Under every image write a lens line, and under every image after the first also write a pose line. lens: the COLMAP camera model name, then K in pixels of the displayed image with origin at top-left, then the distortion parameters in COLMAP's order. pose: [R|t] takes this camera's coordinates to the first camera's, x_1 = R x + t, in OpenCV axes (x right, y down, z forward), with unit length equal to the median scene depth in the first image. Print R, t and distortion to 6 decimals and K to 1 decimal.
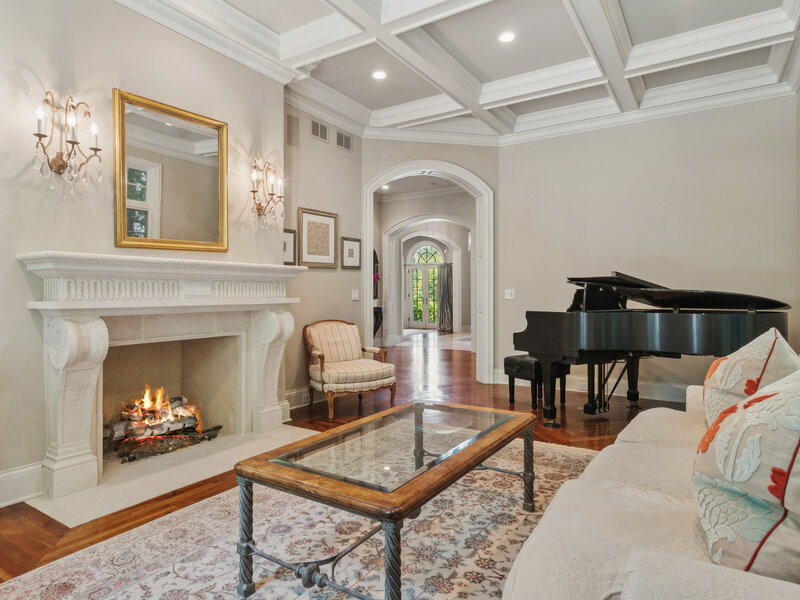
lens RADIAL K [[481.3, 0, 396.5], [0, 481.3, 295.9], [0, 0, 1]] dist [-0.004720, 0.005454]
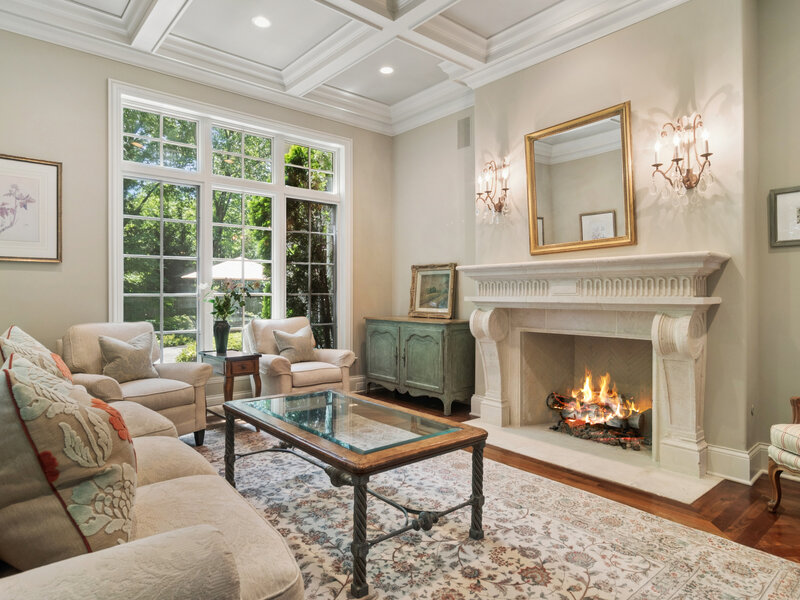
lens RADIAL K [[481.3, 0, 395.7], [0, 481.3, 296.8], [0, 0, 1]] dist [-0.004720, 0.005454]
pose [[-0.283043, 0.009191, -0.959063, 0.806730], [-0.002326, 0.999945, 0.010270, -0.003293], [0.959104, 0.005138, -0.283006, 1.073801]]
